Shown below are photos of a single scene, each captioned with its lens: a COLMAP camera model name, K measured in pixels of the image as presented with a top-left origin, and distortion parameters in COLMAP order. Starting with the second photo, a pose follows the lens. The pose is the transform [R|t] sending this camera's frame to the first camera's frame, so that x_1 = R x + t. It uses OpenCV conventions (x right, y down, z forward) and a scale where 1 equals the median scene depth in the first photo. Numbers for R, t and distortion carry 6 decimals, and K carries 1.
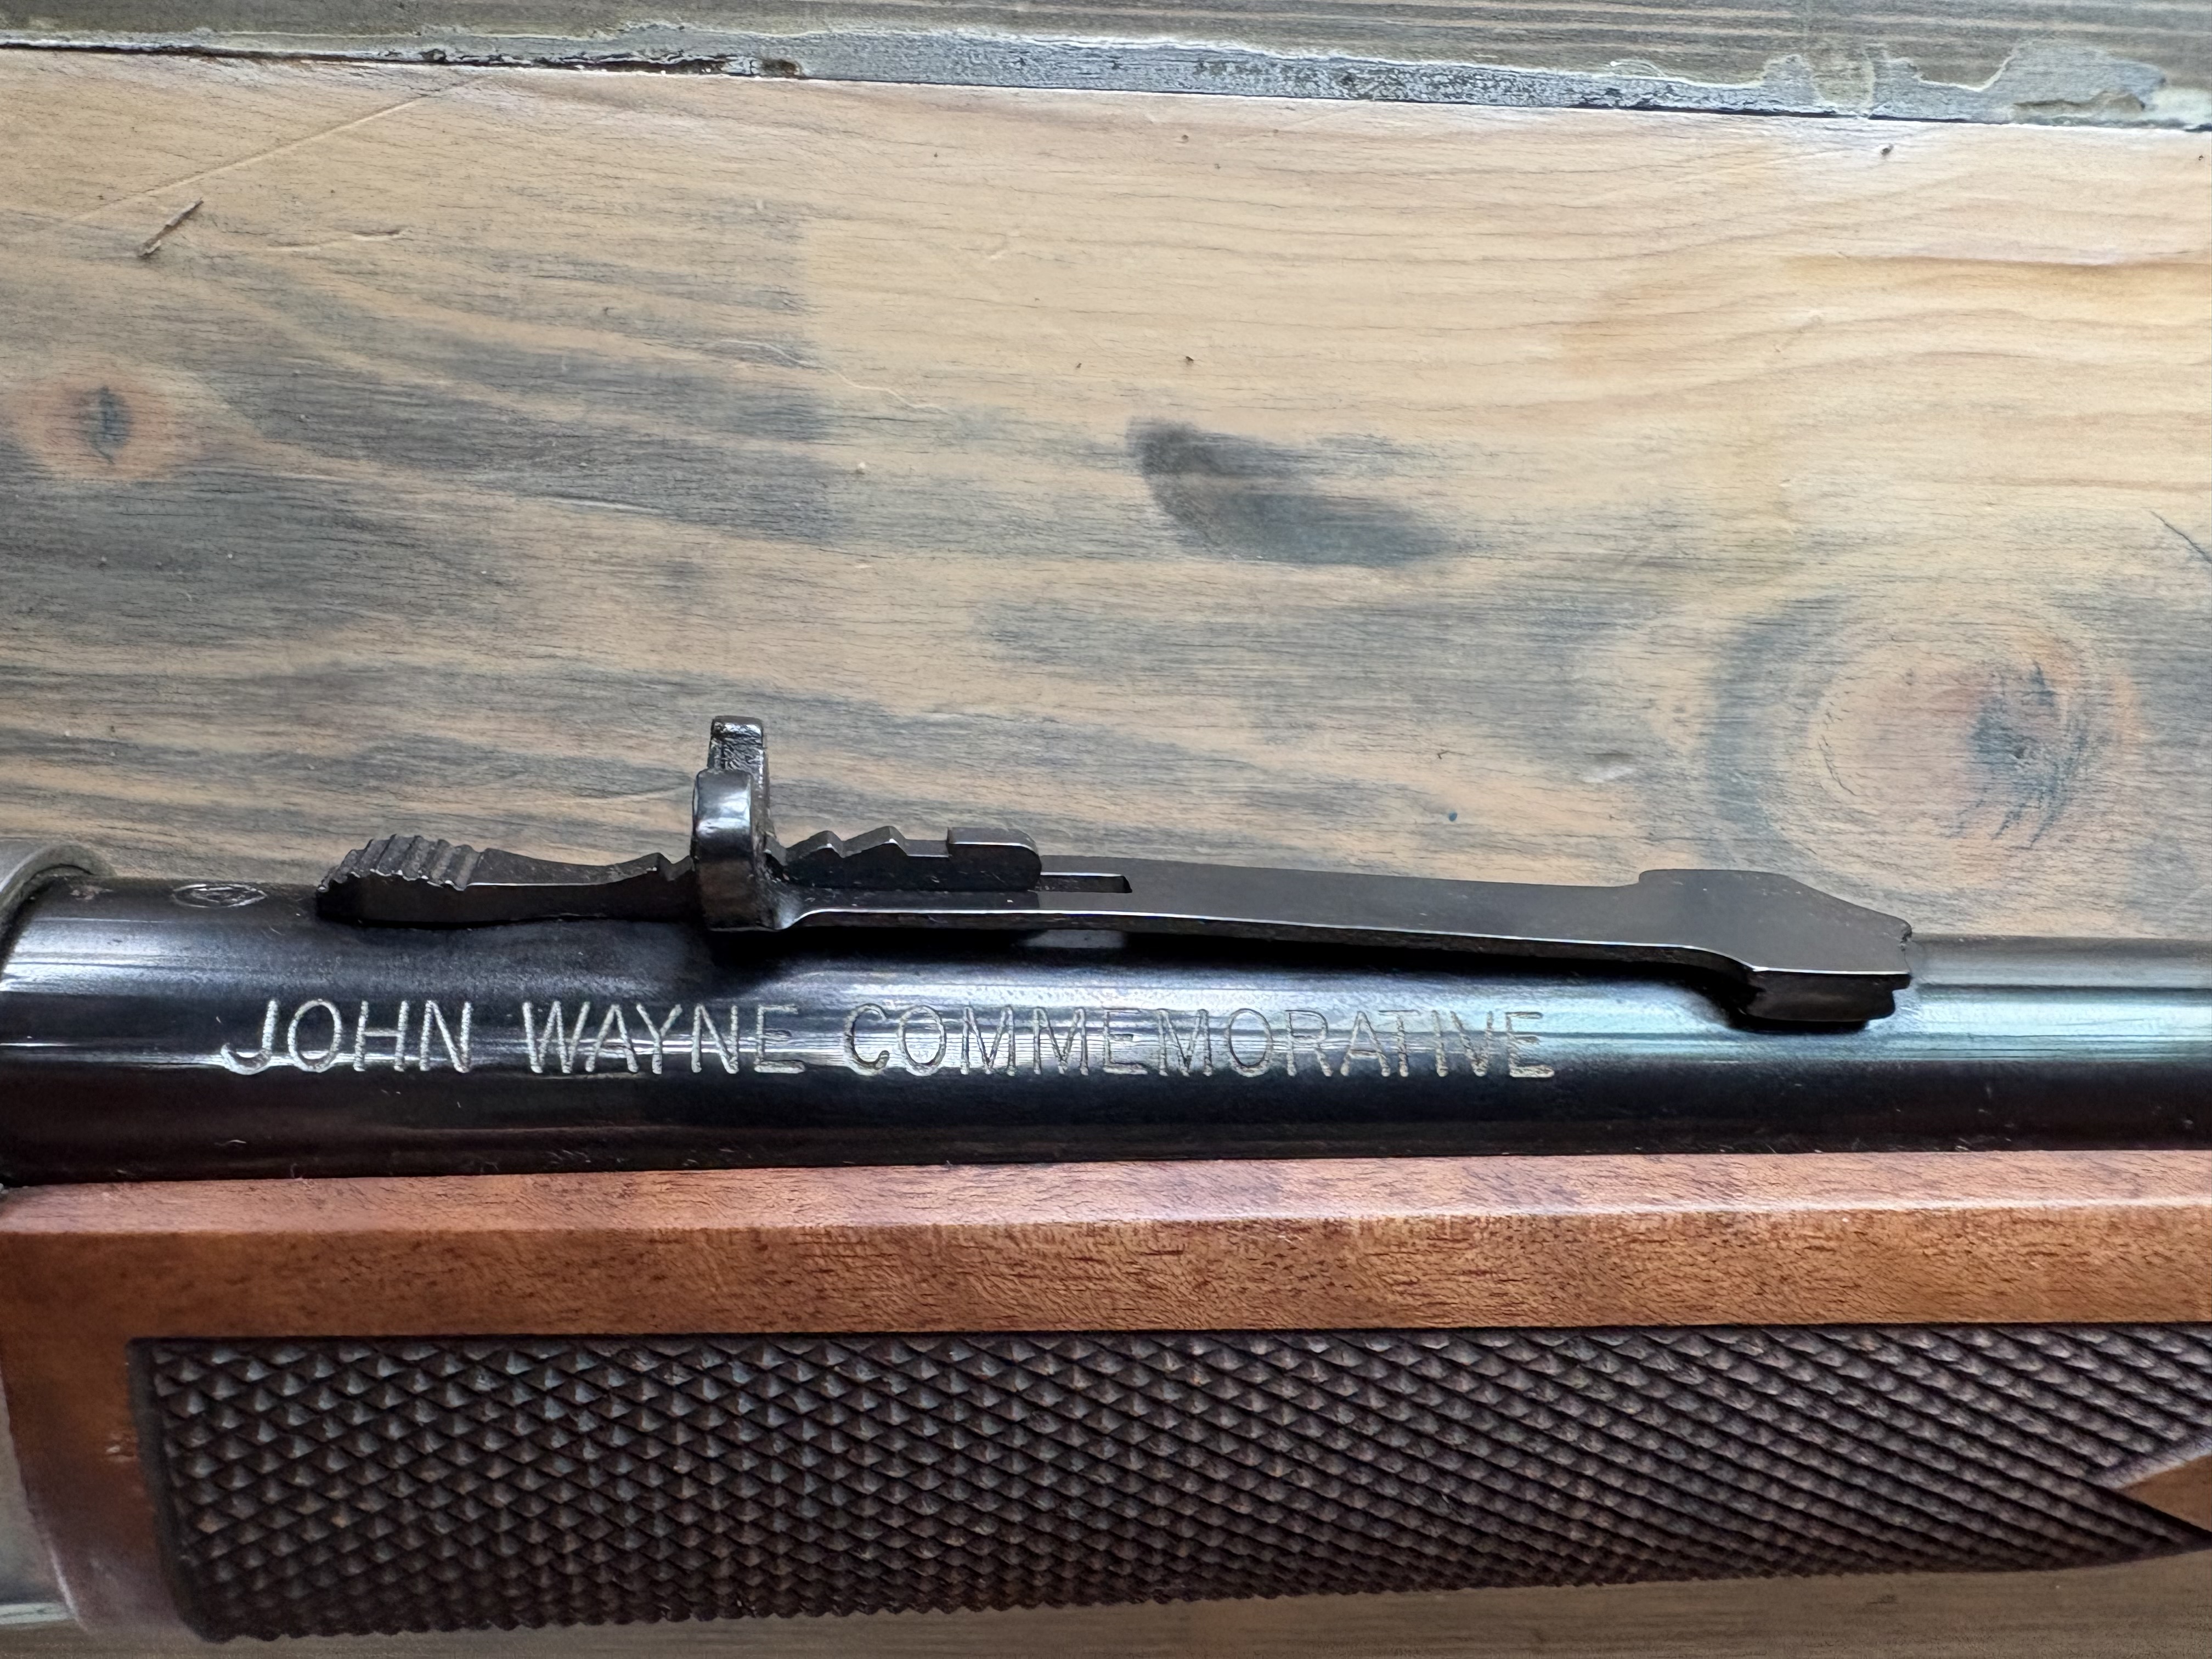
lens RADIAL K [[1664.9, 0, 1017.9], [0, 1664.9, 858.3], [0, 0, 1]] dist [-0.005007, 0.006984]
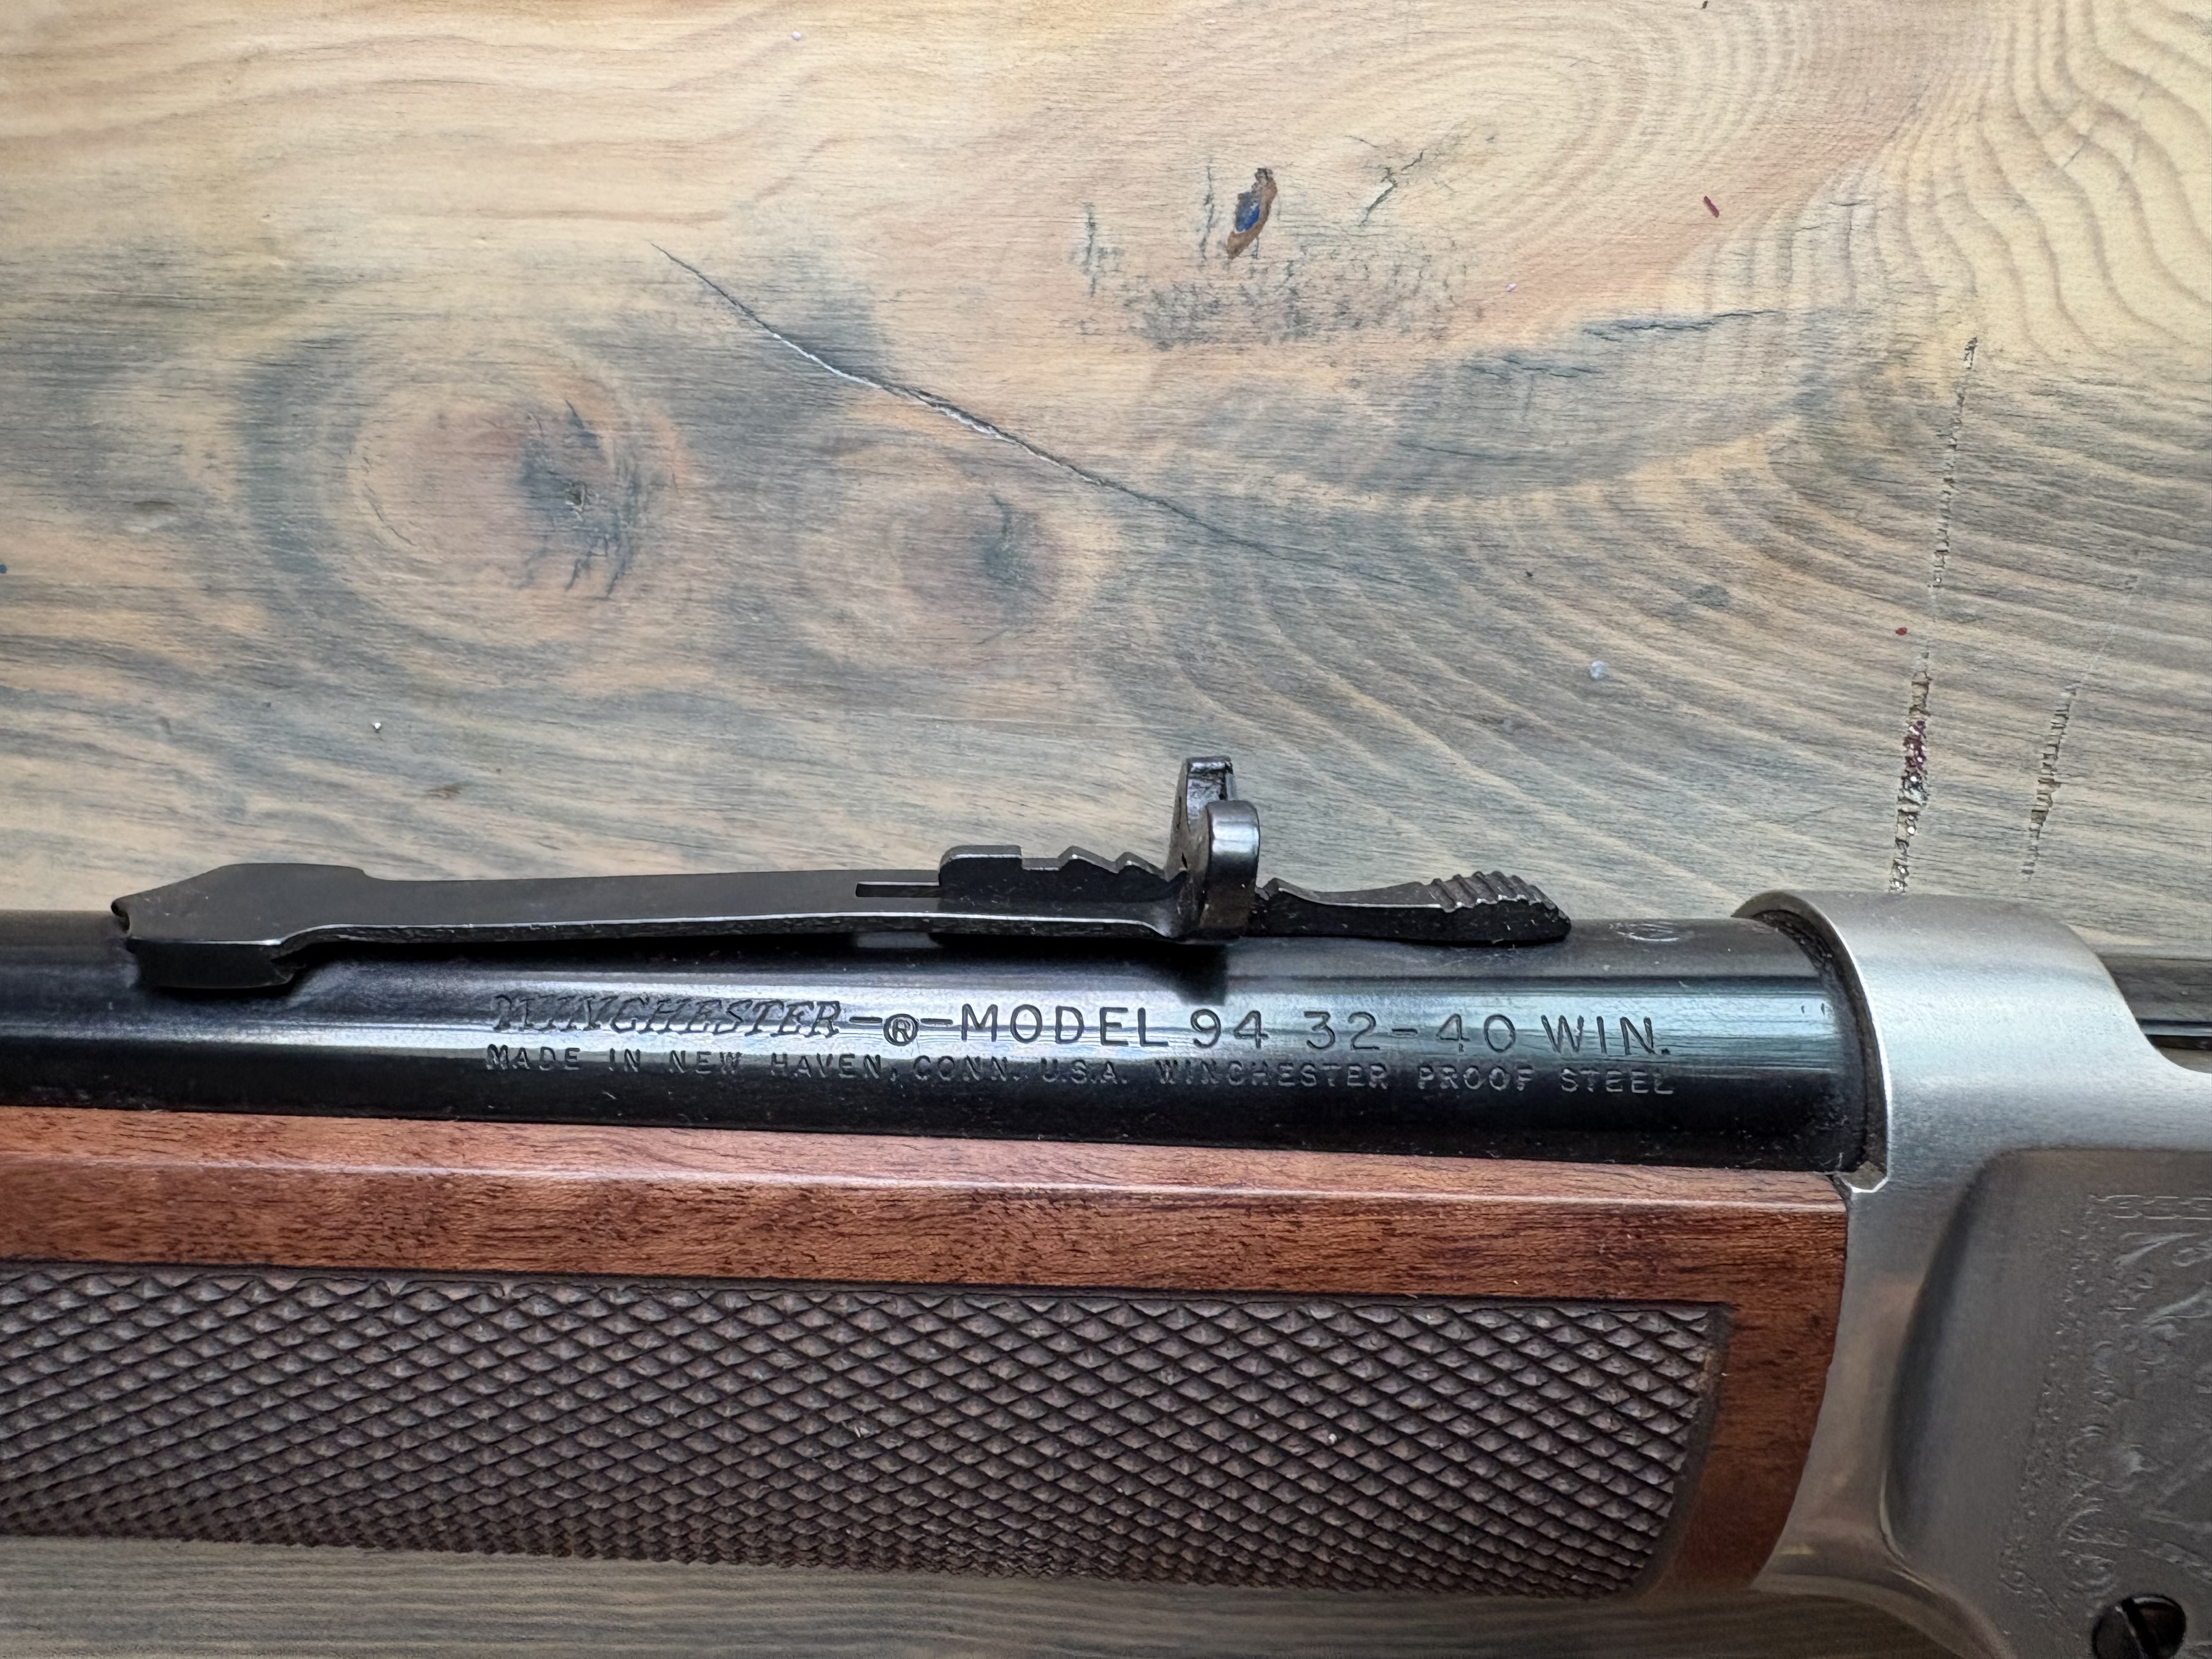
lens RADIAL K [[1664.9, 0, 1113.9], [0, 1664.9, 814.5], [0, 0, 1]] dist [-0.005007, 0.006984]
pose [[0.999535, -0.005899, -0.029915, 0.975079], [0.005338, 0.999809, -0.018814, 0.146950], [0.030020, 0.018646, 0.999375, 0.034510]]
